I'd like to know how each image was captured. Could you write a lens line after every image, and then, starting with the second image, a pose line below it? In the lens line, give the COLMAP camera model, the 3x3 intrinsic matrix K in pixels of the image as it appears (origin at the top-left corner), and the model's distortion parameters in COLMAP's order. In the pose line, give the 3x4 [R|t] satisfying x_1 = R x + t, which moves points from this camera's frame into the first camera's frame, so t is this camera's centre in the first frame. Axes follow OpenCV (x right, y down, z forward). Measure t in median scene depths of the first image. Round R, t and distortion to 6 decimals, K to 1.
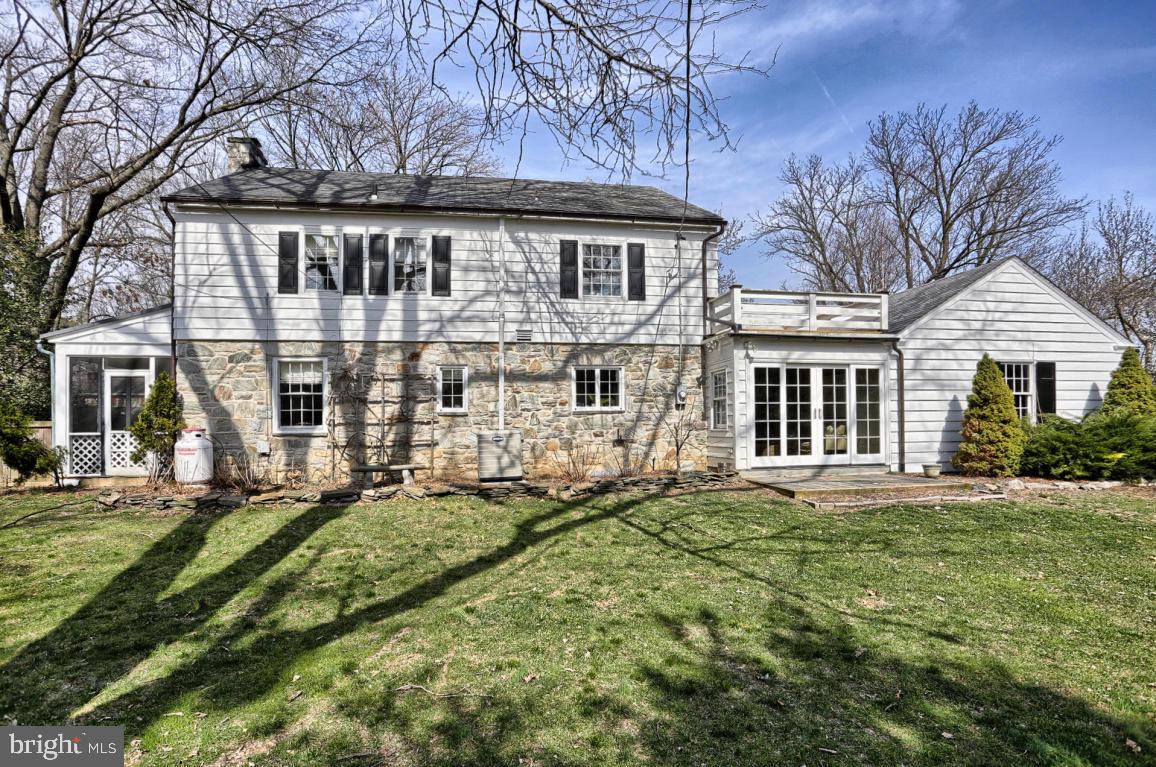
lens RADIAL K [[579.2, 0, 597.9], [0, 579.2, 414.7], [0, 0, 1]] dist [-0.070829, 0.032670]
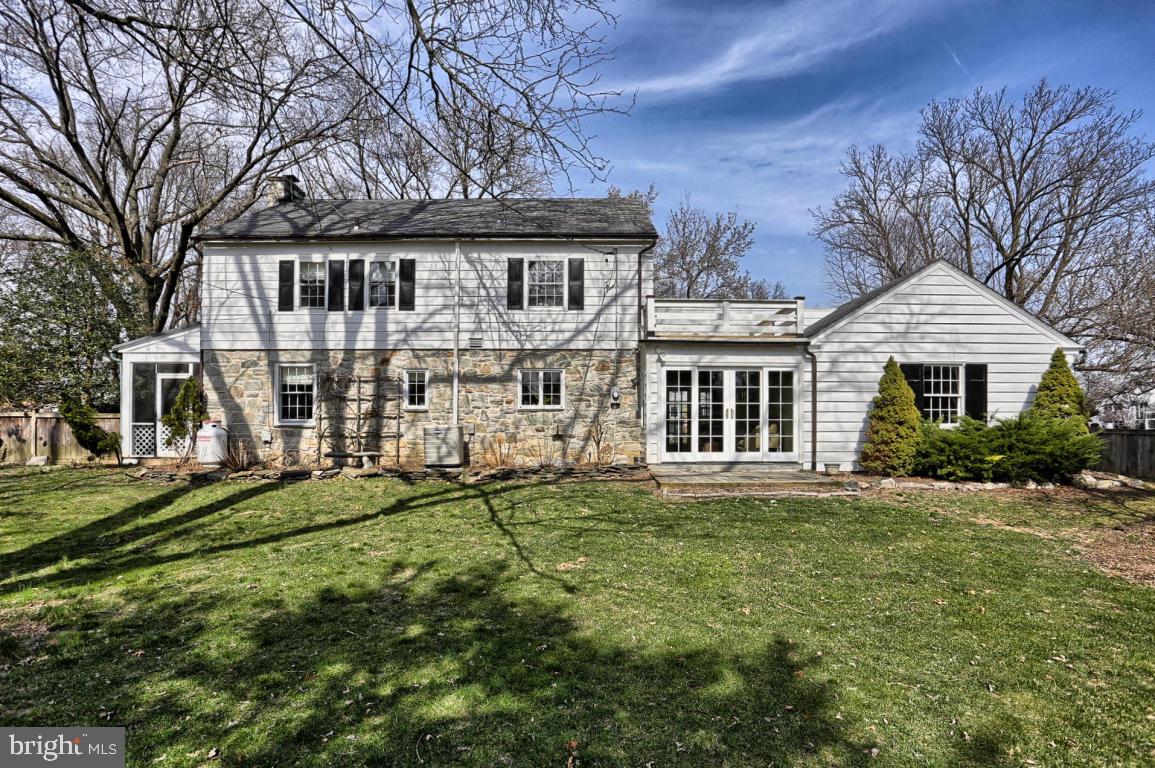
lens RADIAL K [[578.7, 0, 597.4], [0, 578.7, 415.2], [0, 0, 1]] dist [-0.070829, 0.032670]
pose [[0.987635, 0.010221, -0.156437, 0.303108], [-0.009014, 0.999924, 0.008421, -0.005200], [0.156511, -0.006907, 0.987652, -0.101200]]
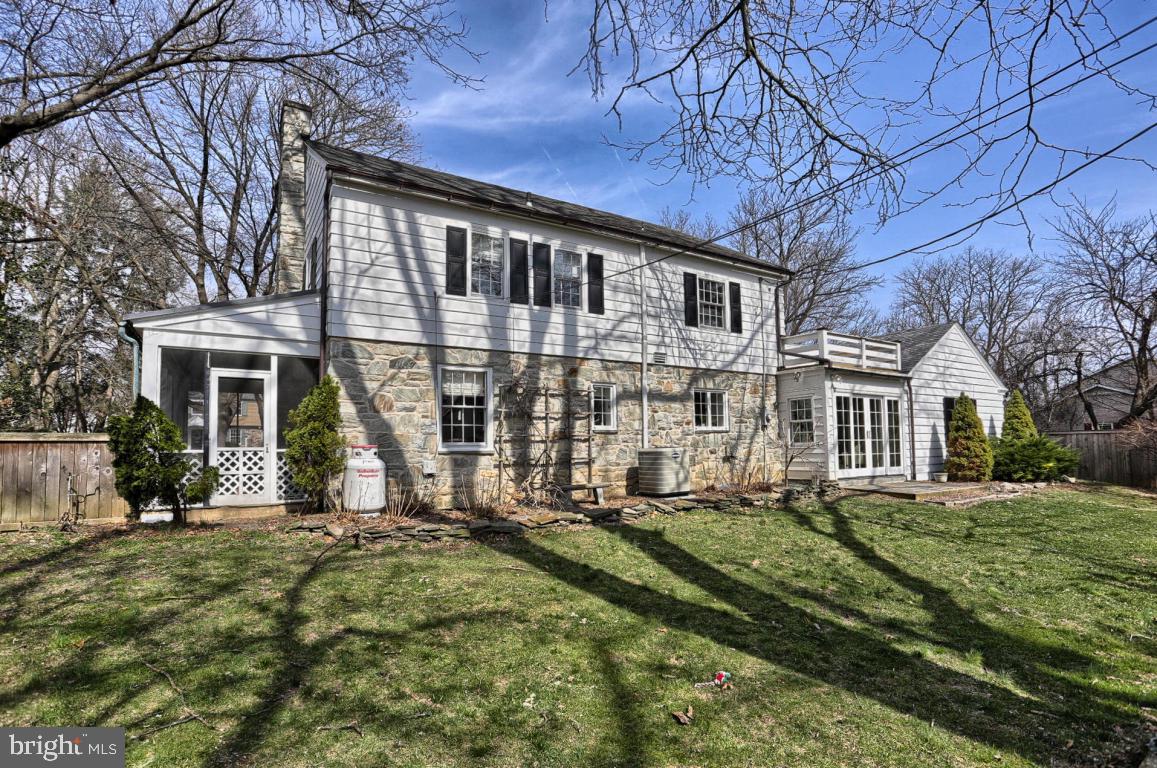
lens RADIAL K [[576.2, 0, 557.5], [0, 576.2, 412.8], [0, 0, 1]] dist [-0.069597, 0.032846]
pose [[0.929018, 0.024105, 0.369247, -0.710265], [-0.008075, 0.998959, -0.044898, 0.011759], [-0.369945, 0.038730, 0.928246, 0.103547]]
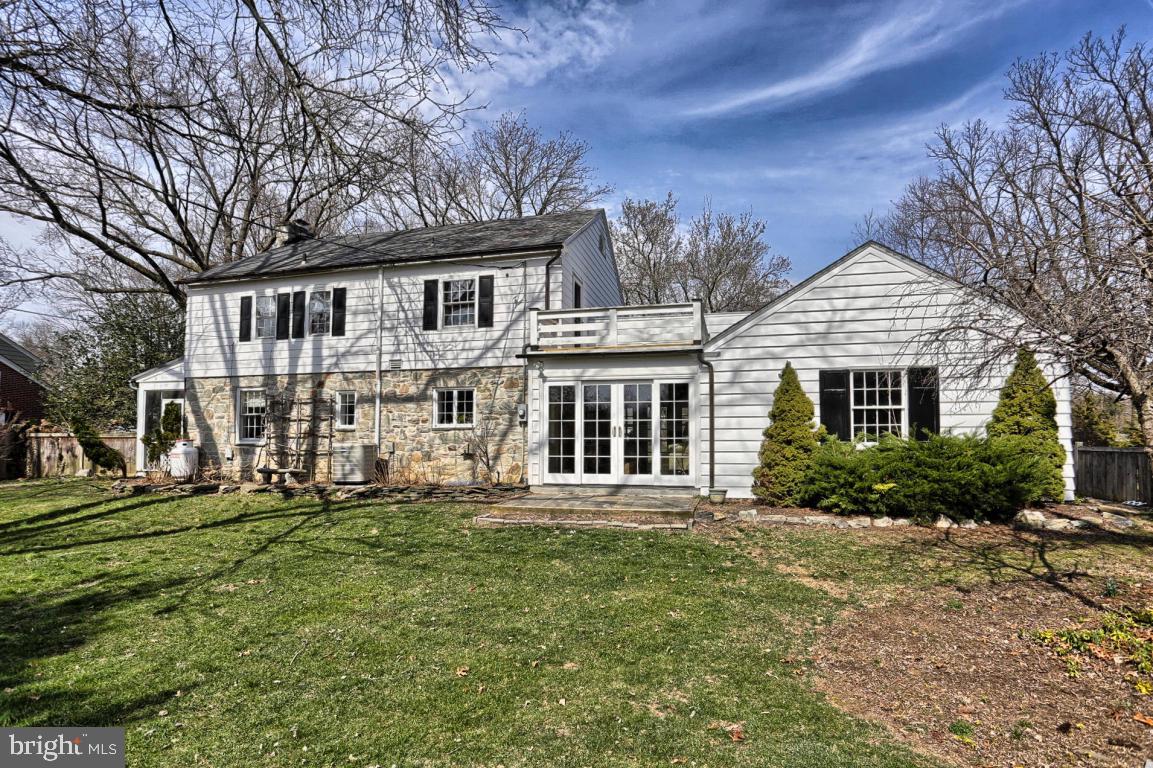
lens RADIAL K [[574.2, 0, 555.6], [0, 574.2, 412.7], [0, 0, 1]] dist [-0.069597, 0.032846]
pose [[0.914329, -0.008576, -0.404881, 0.671403], [-0.001750, 0.999683, -0.025125, -0.008837], [0.404968, 0.023681, 0.914024, 0.064156]]
